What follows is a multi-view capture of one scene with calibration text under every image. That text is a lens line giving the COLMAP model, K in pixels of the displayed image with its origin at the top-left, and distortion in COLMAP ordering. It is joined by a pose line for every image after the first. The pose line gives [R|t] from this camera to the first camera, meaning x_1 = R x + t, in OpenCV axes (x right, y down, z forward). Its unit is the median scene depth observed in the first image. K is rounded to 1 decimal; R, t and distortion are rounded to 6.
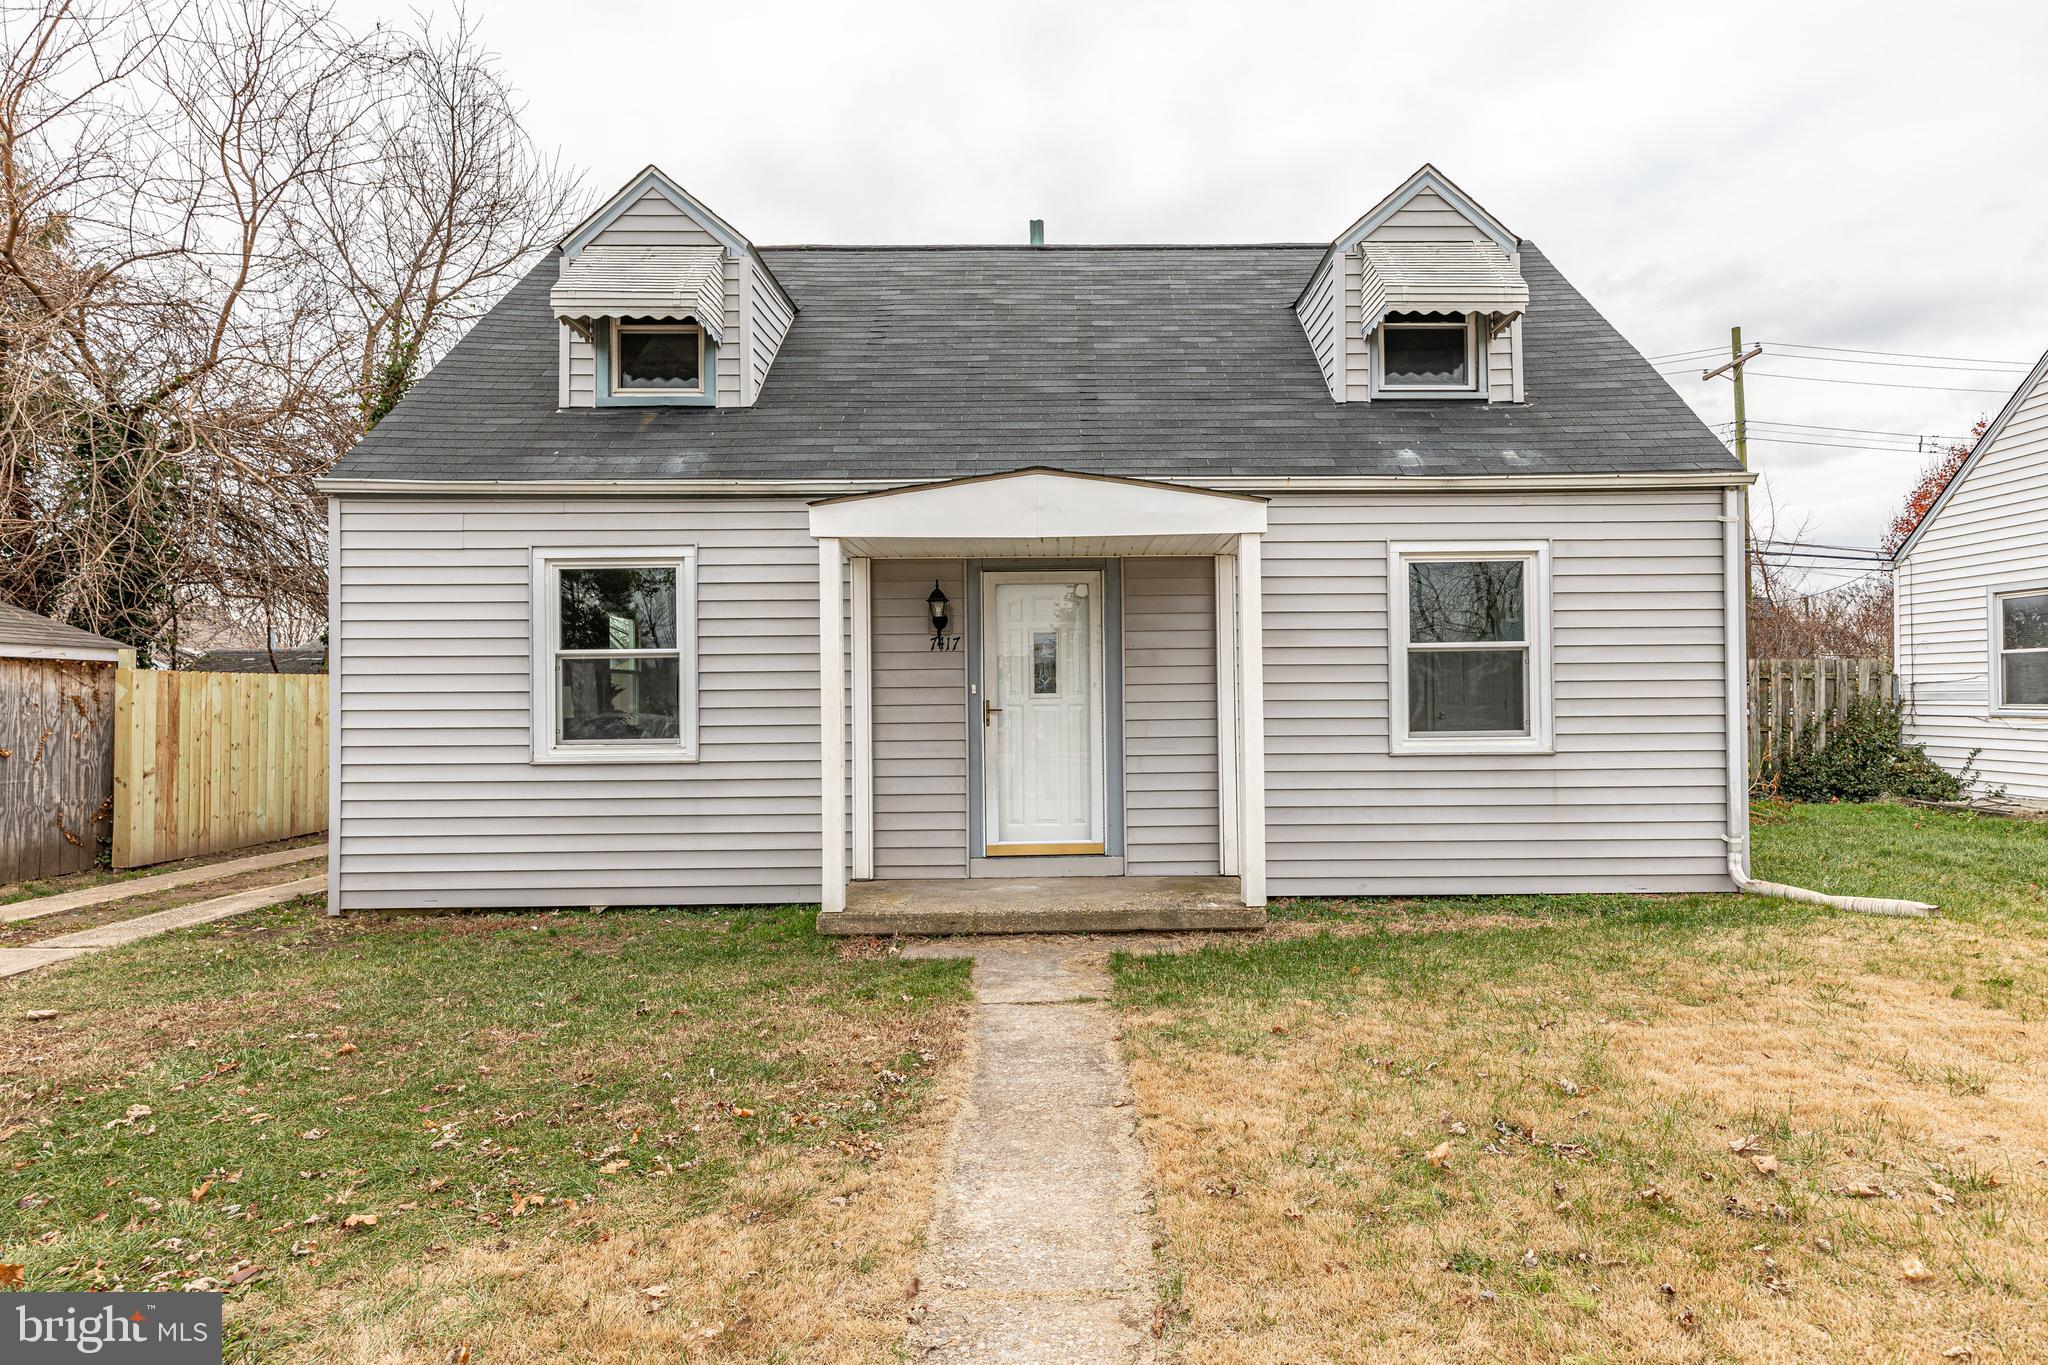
lens RADIAL K [[1125.2, 0, 1033.5], [0, 1125.2, 716.6], [0, 0, 1]] dist [-0.000815, -0.001412]
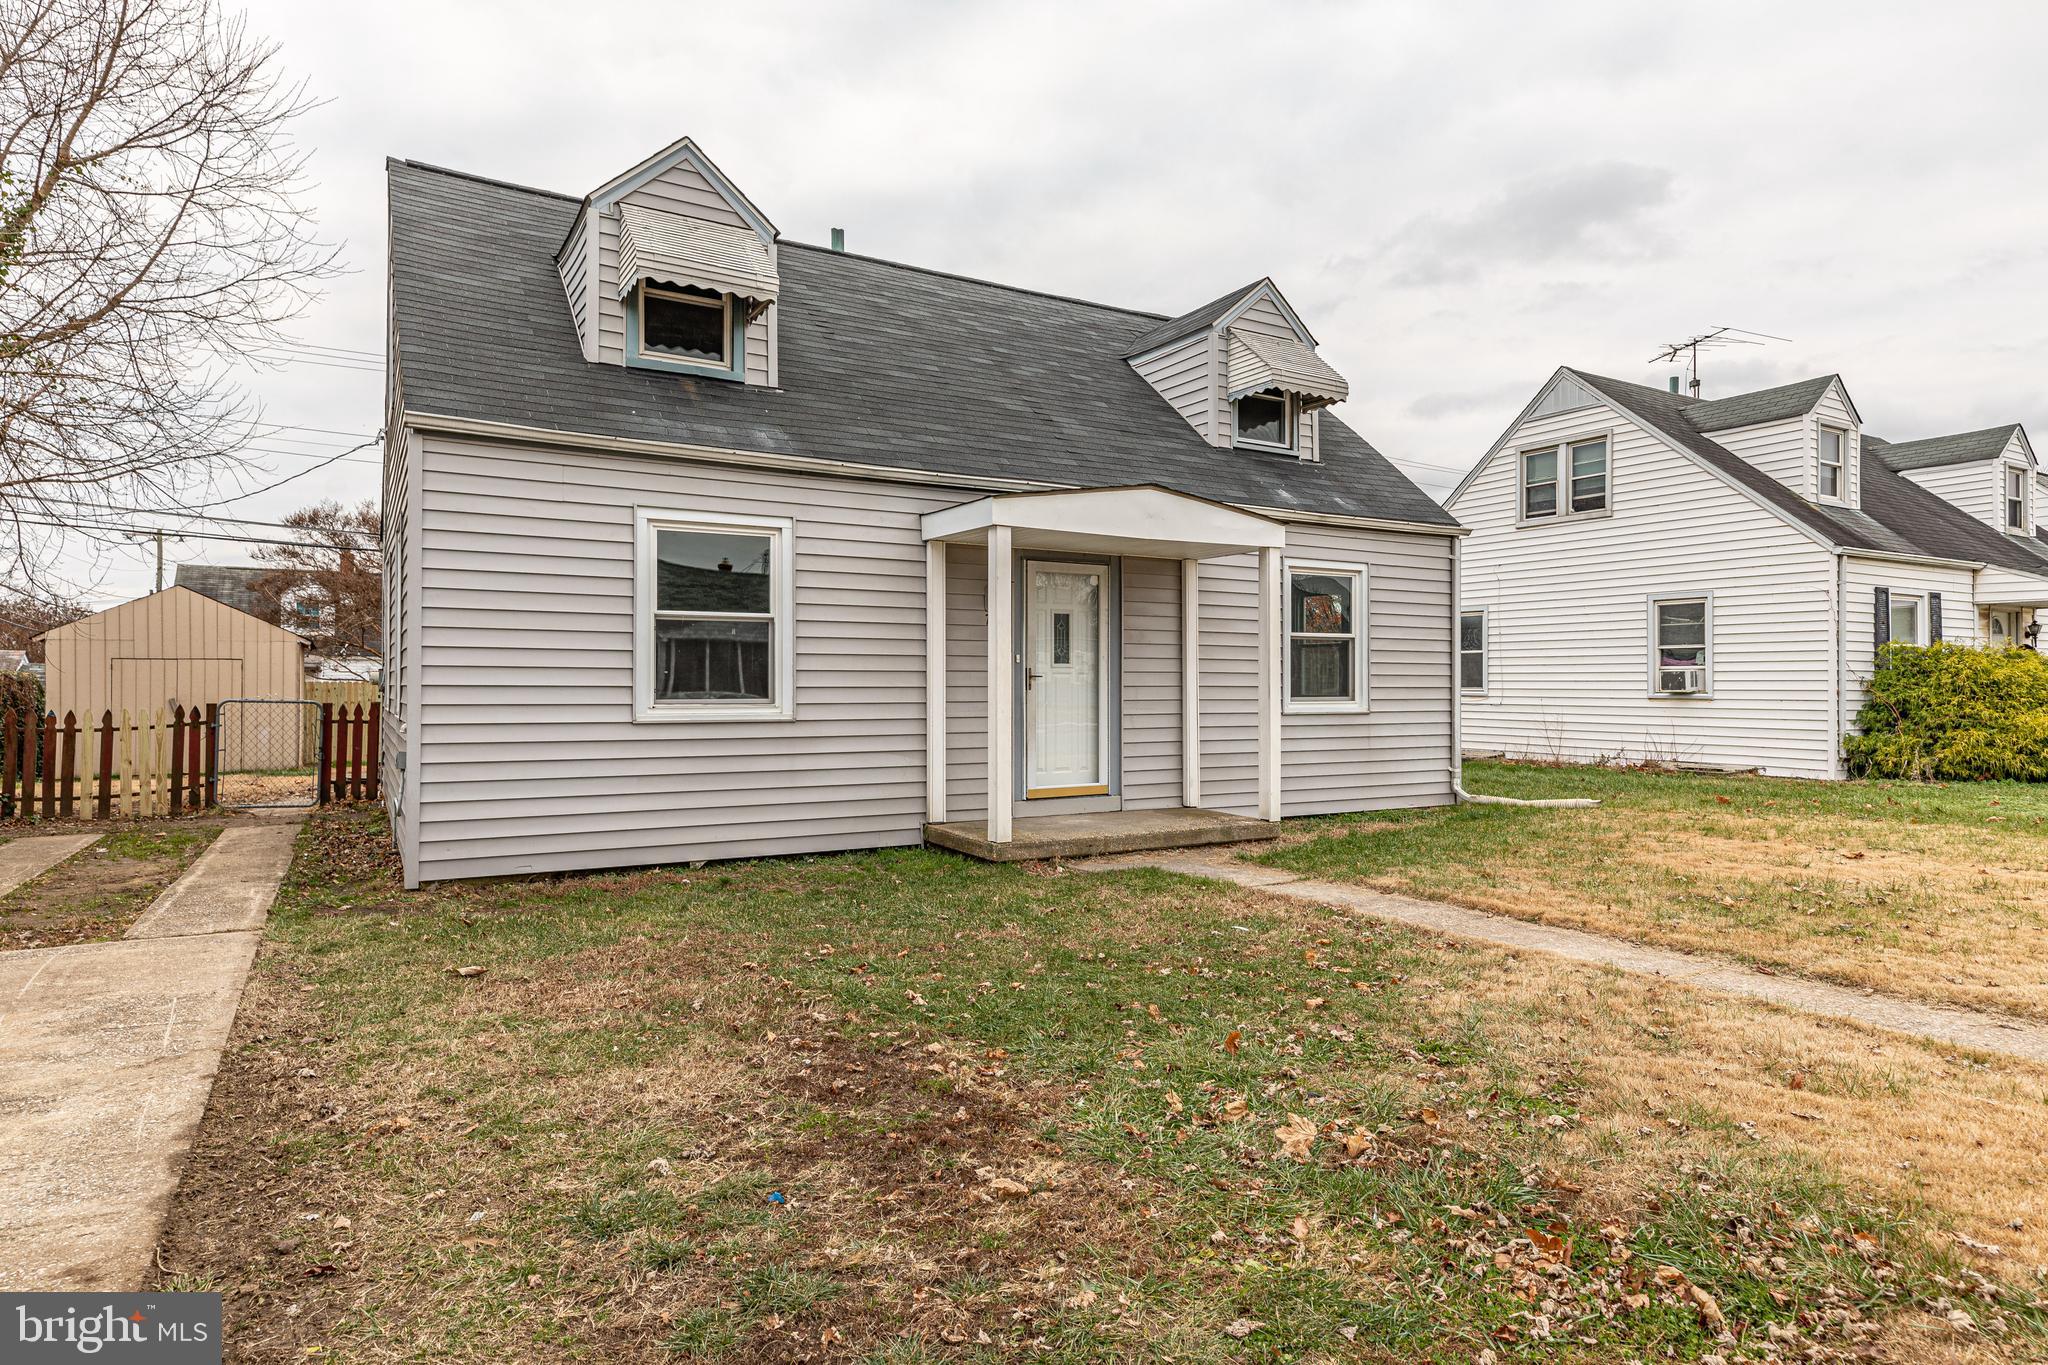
lens RADIAL K [[1109.6, 0, 1016.3], [0, 1109.6, 703.3], [0, 0, 1]] dist [-0.001637, 0.000044]
pose [[0.878770, 0.004142, 0.477228, -0.611537], [-0.004562, 0.999990, -0.000279, 0.023112], [-0.477224, -0.001932, 0.878779, -0.027942]]
